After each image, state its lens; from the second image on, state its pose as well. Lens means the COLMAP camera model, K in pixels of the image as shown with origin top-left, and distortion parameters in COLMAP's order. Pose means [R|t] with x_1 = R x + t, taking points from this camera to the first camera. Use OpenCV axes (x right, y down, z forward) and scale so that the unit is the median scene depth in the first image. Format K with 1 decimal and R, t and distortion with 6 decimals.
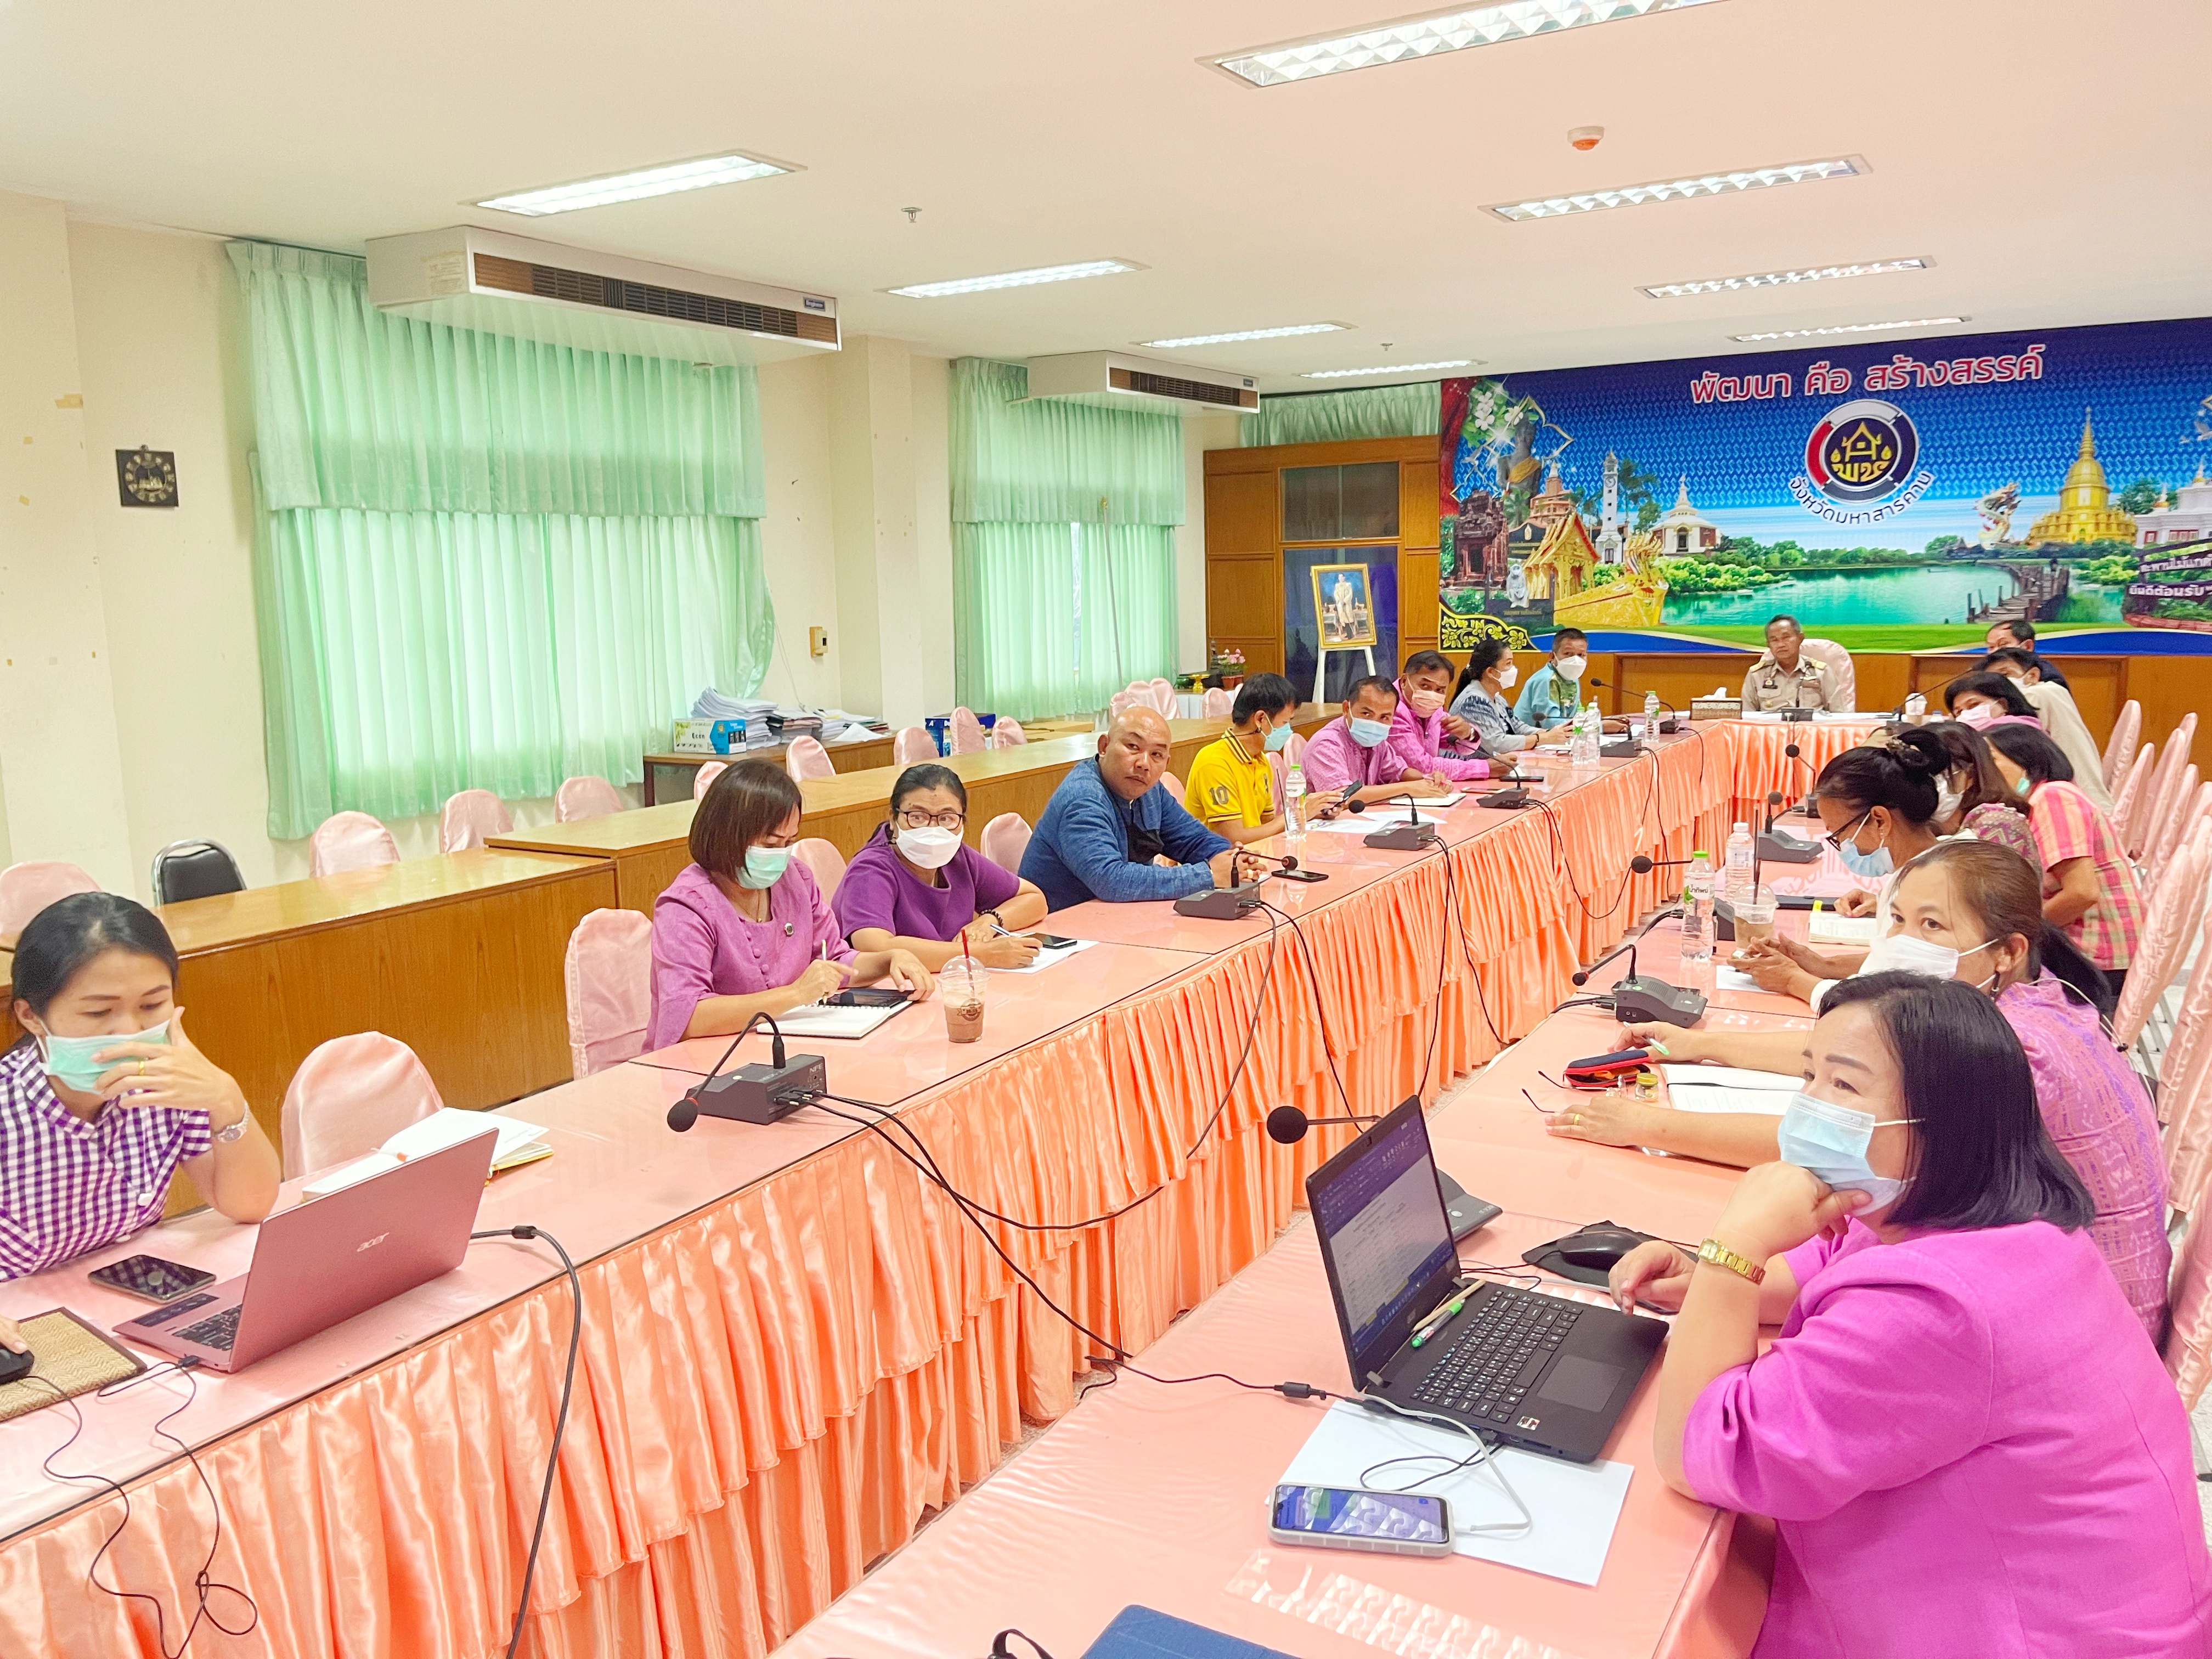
lens RADIAL K [[1711.8, 0, 1106.0], [0, 1711.8, 829.5], [0, 0, 1]] dist [0.148179, -0.494316]
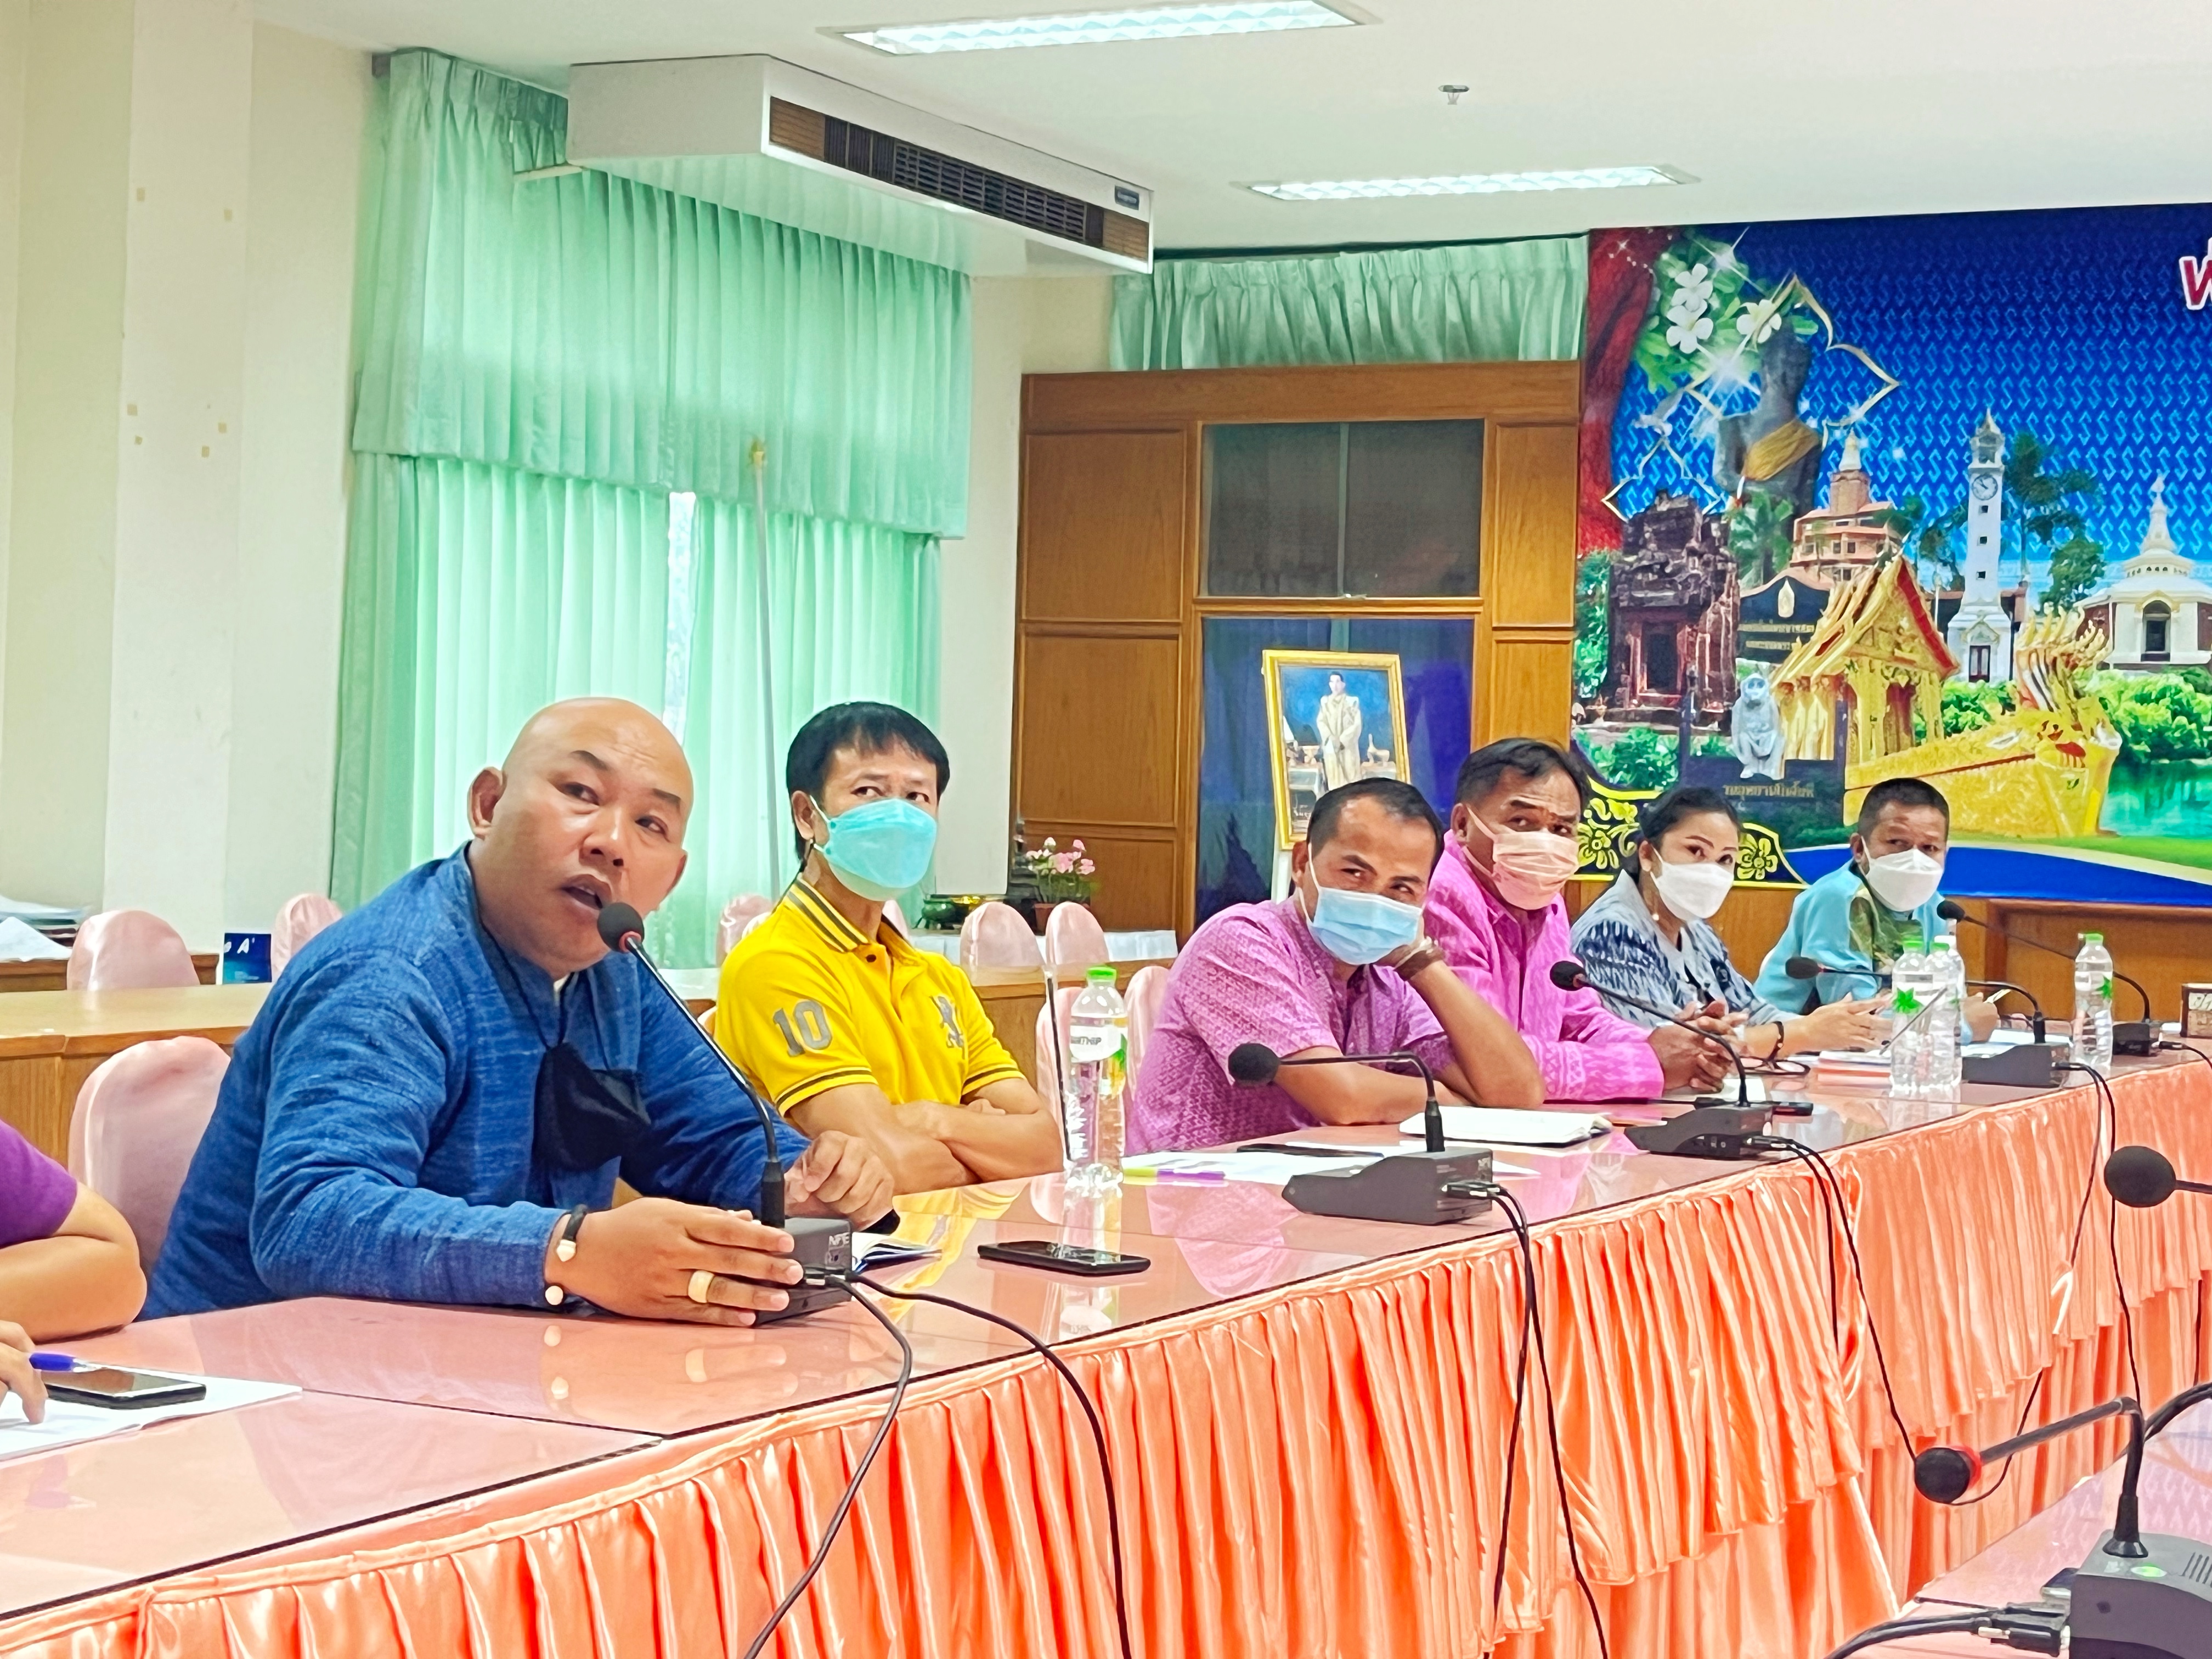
lens RADIAL K [[3796.1, 0, 1106.0], [0, 3796.1, 829.5], [0, 0, 1]] dist [0.211755, -0.977683]
pose [[0.996470, 0.057923, 0.060772, 0.030159], [-0.048846, 0.988738, -0.141463, 0.019654], [-0.068281, 0.137995, 0.988076, 0.117273]]
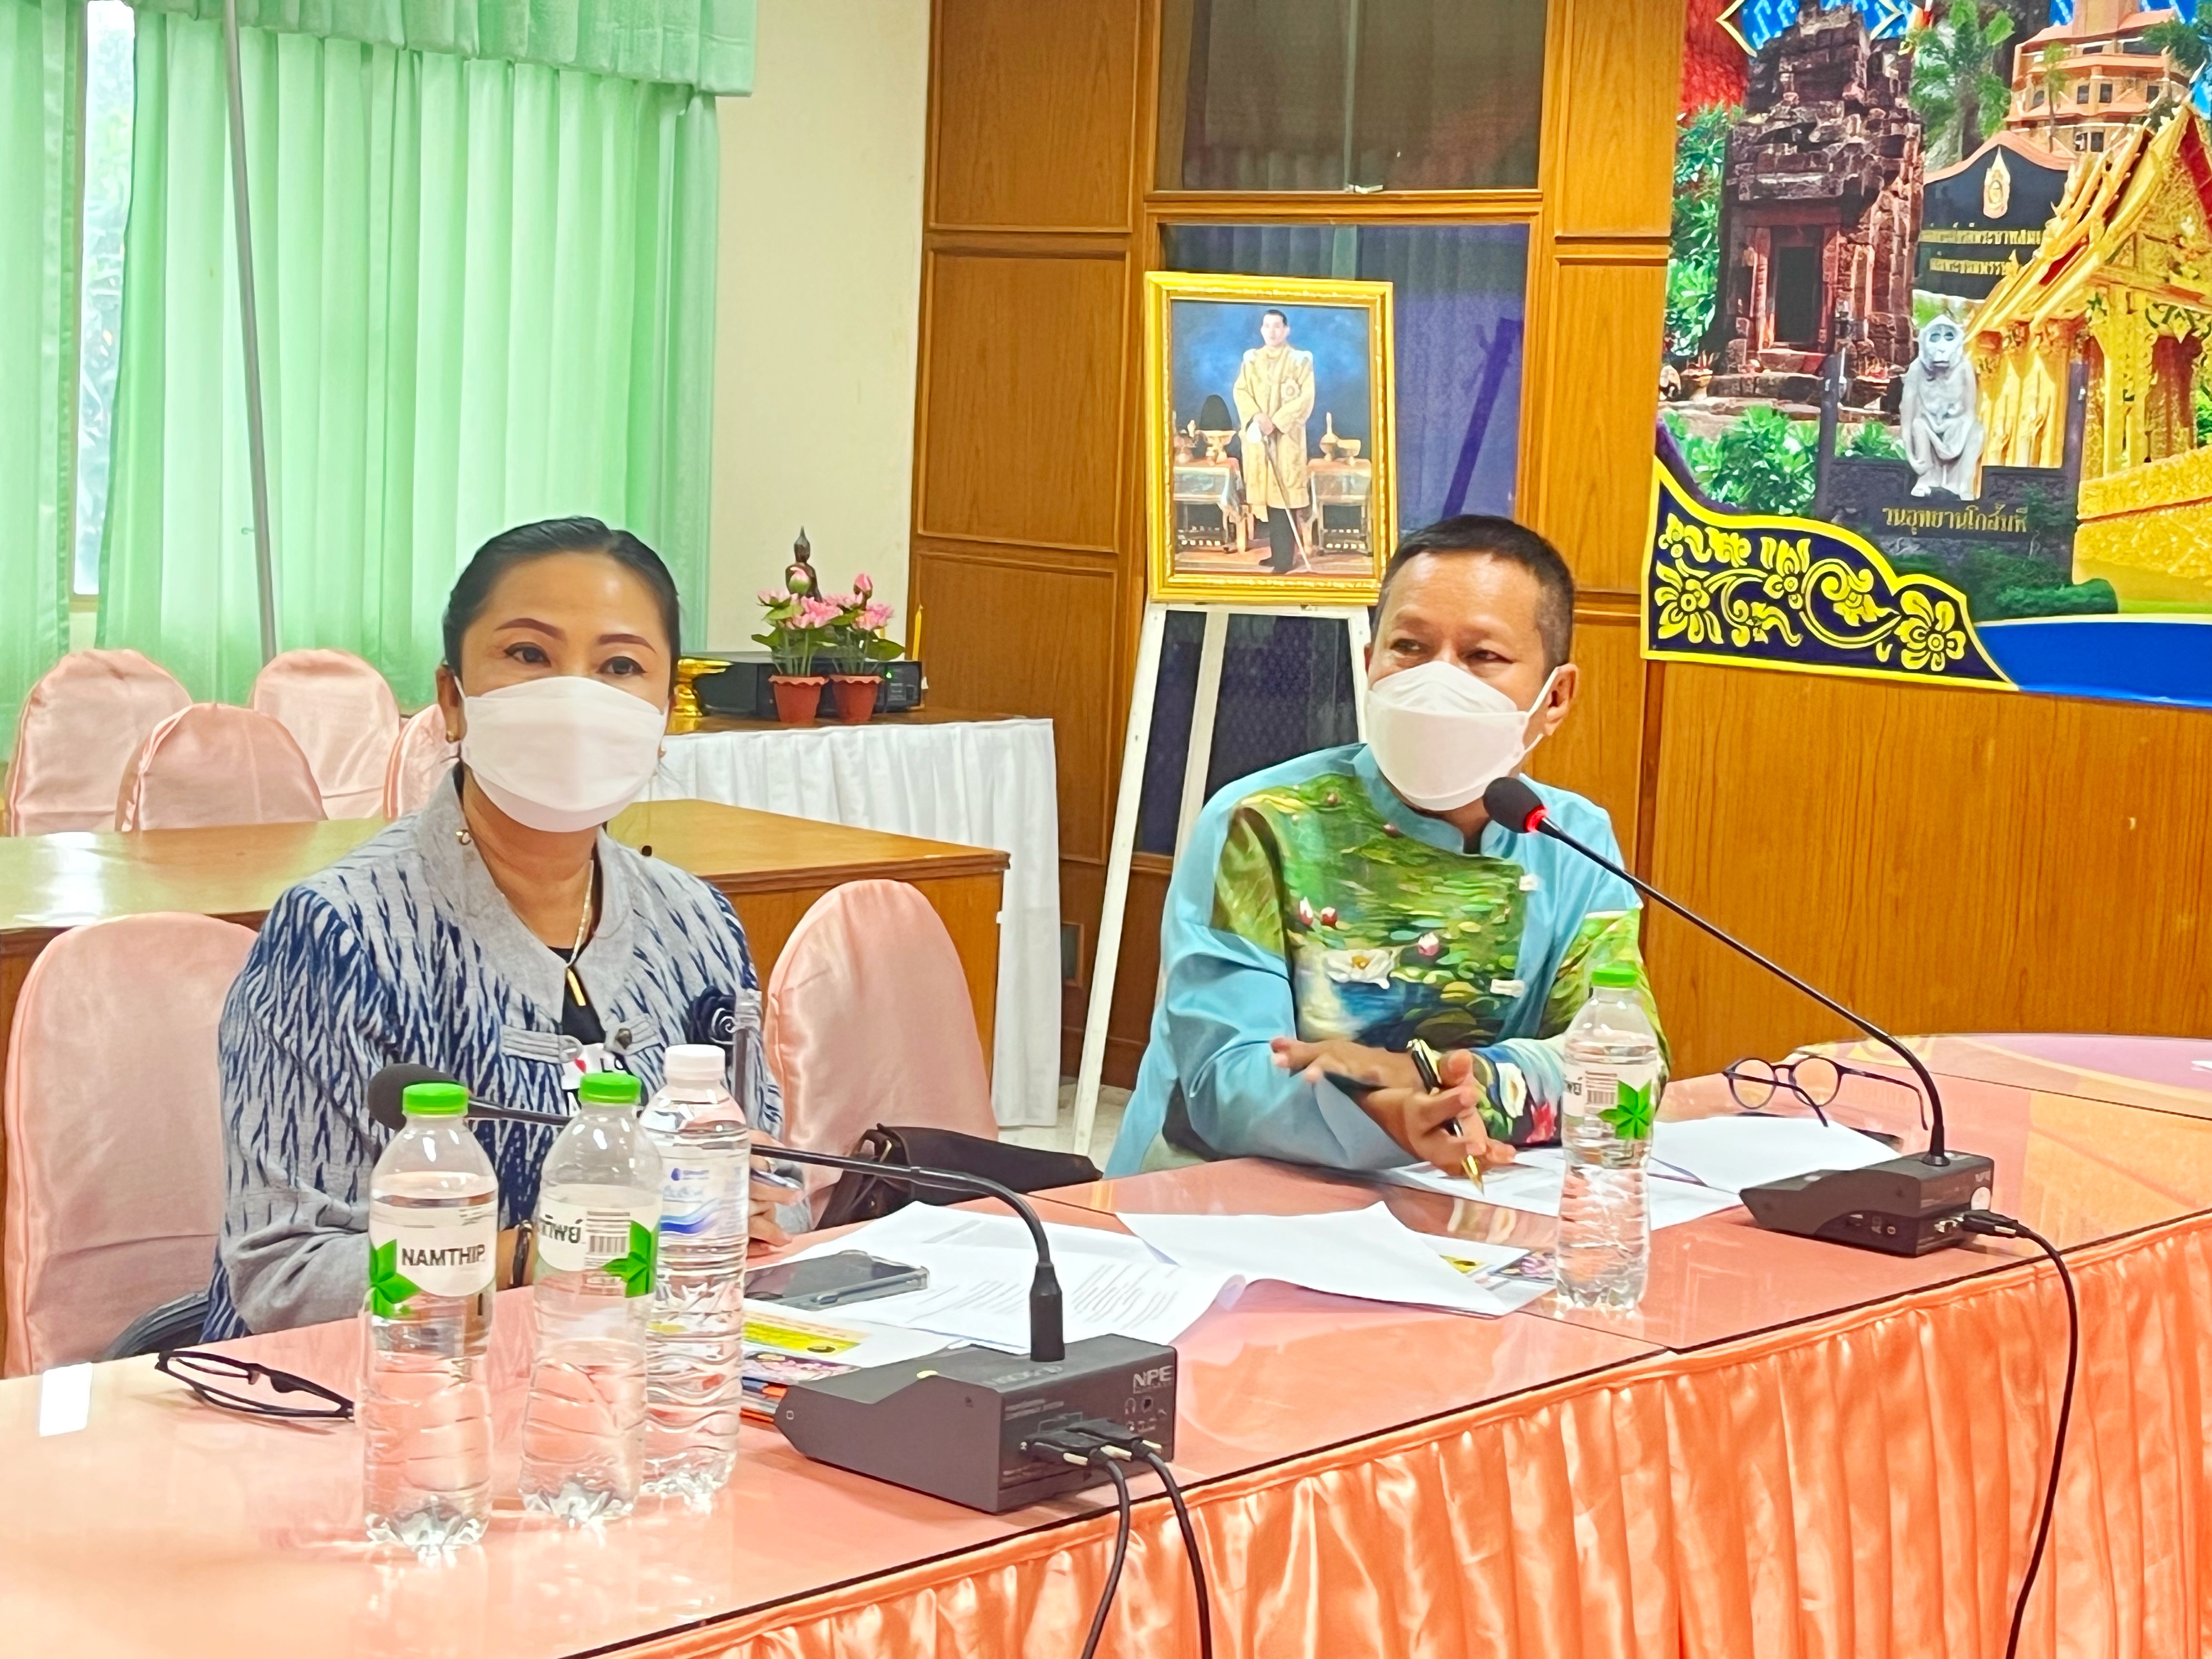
lens RADIAL K [[3796.1, 0, 1106.0], [0, 3796.1, 829.5], [0, 0, 1]] dist [0.211755, -0.977683]
pose [[0.978986, 0.095031, -0.180430, 0.229248], [-0.103280, 0.993969, -0.036867, -0.052179], [0.175838, 0.054727, 0.982897, 0.467272]]
